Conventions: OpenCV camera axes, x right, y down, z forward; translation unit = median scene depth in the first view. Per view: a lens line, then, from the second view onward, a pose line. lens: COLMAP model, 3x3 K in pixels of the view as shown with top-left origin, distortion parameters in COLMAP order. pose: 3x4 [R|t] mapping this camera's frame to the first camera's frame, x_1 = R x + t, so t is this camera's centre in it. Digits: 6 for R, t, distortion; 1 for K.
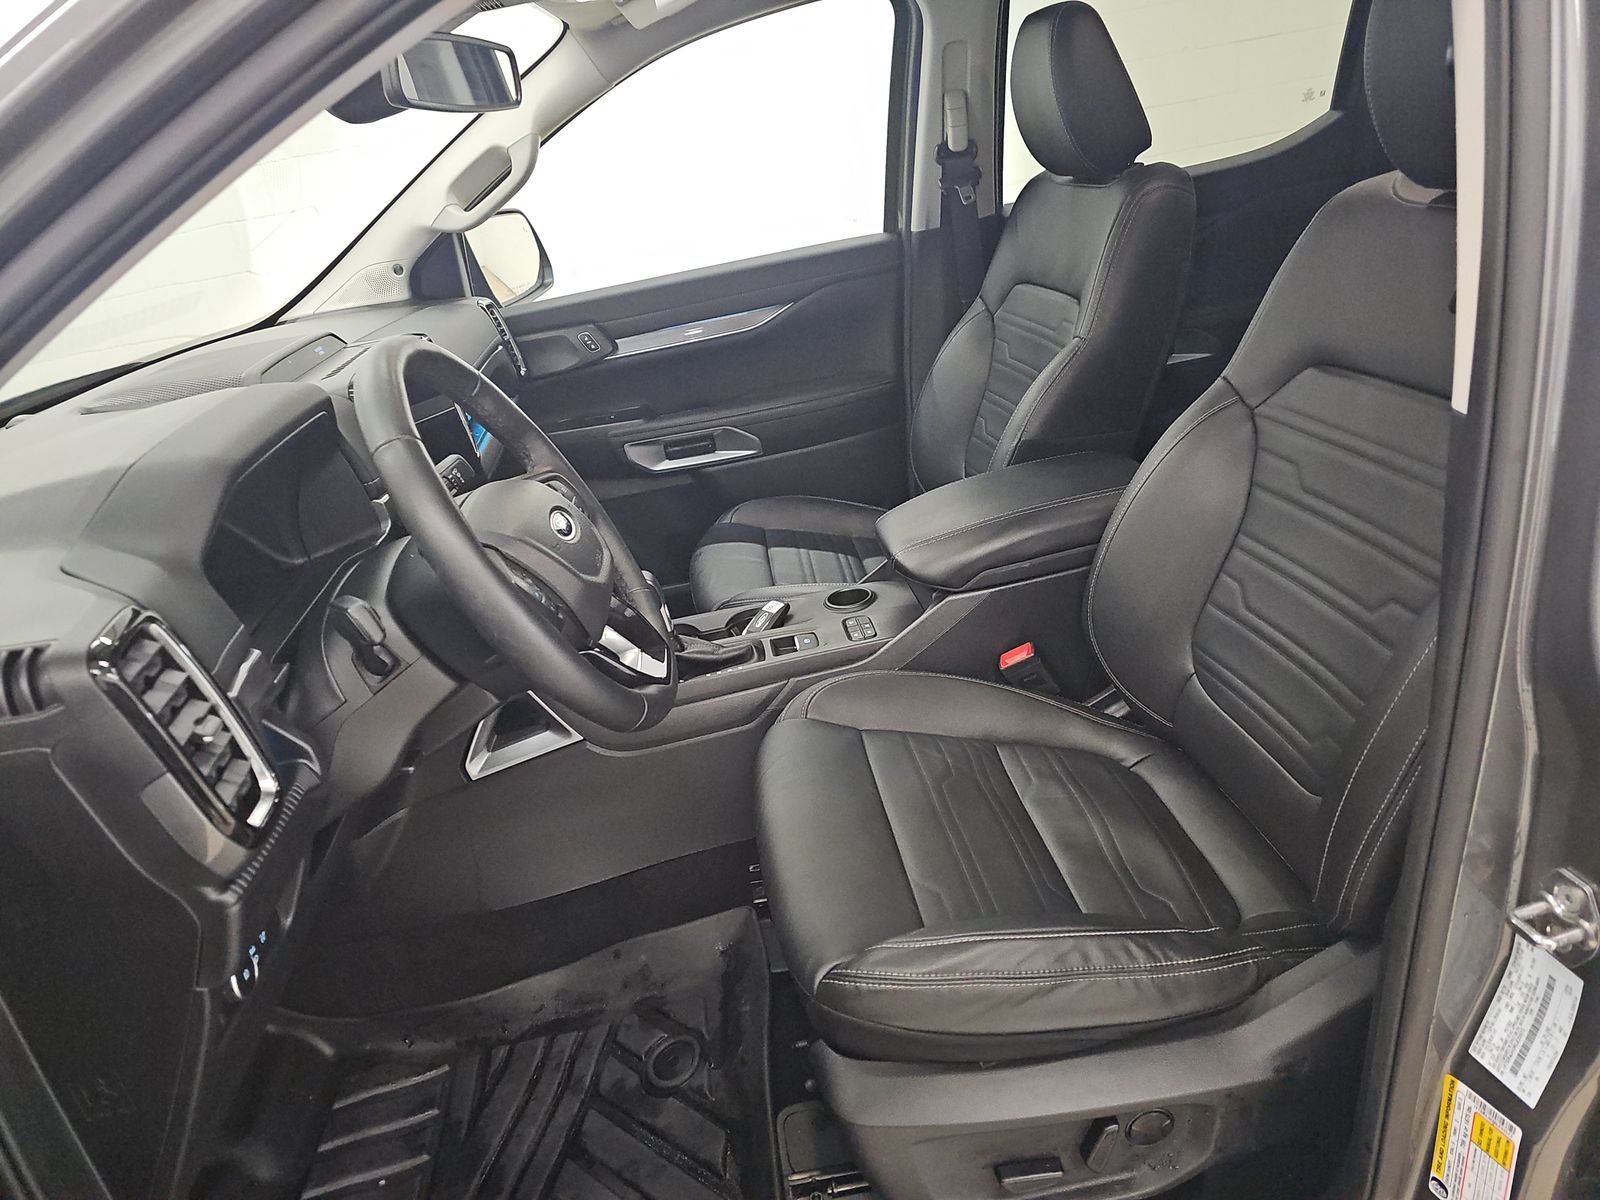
lens RADIAL K [[1055.6, 0, 800.5], [0, 1055.6, 601.6], [0, 0, 1]] dist [0.042569, -0.035629]
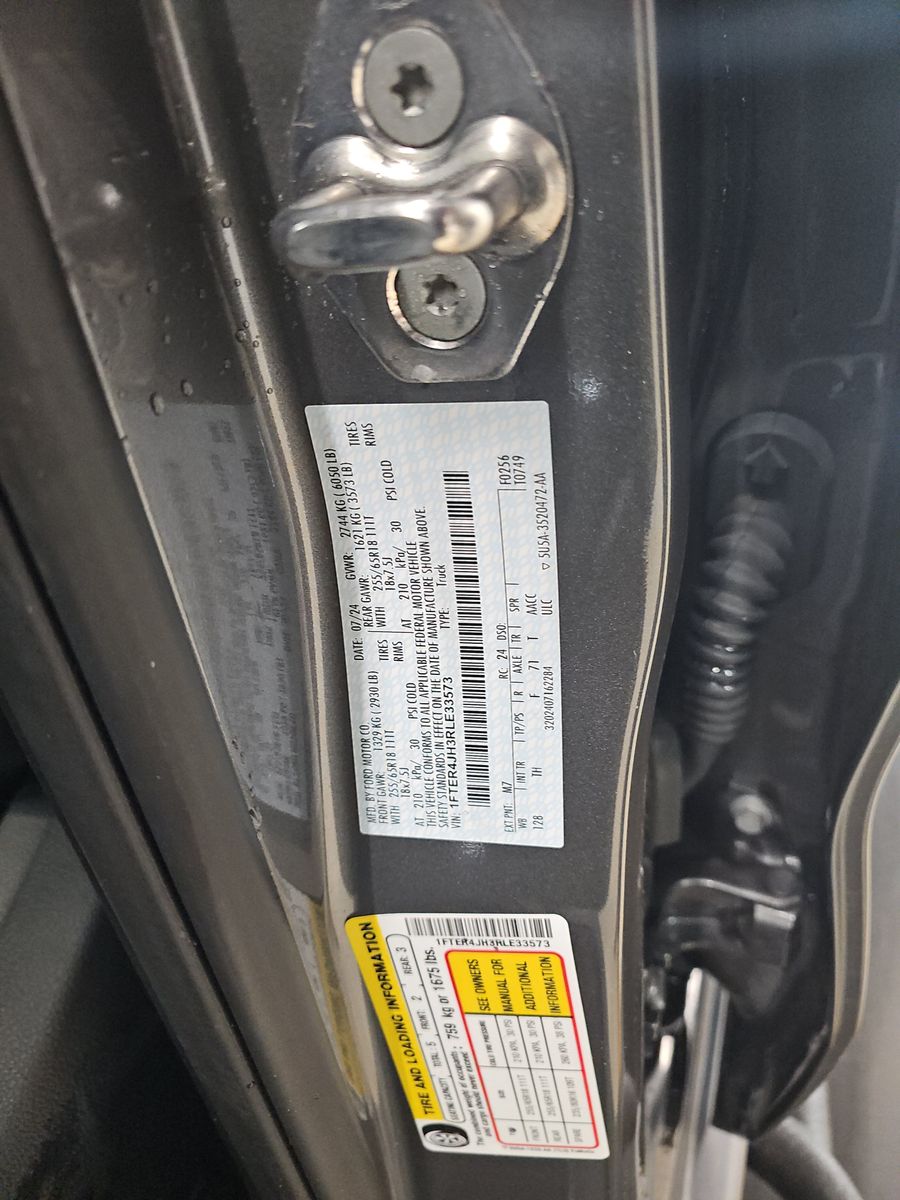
lens RADIAL K [[791.7, 0, 448.6], [0, 791.7, 593.5], [0, 0, 1]] dist [0.042569, -0.035629]
pose [[0.474713, -0.414253, 0.776558, 0.475410], [0.428139, 0.879573, 0.207483, 0.314374], [-0.768989, 0.233980, 0.594903, 0.819514]]
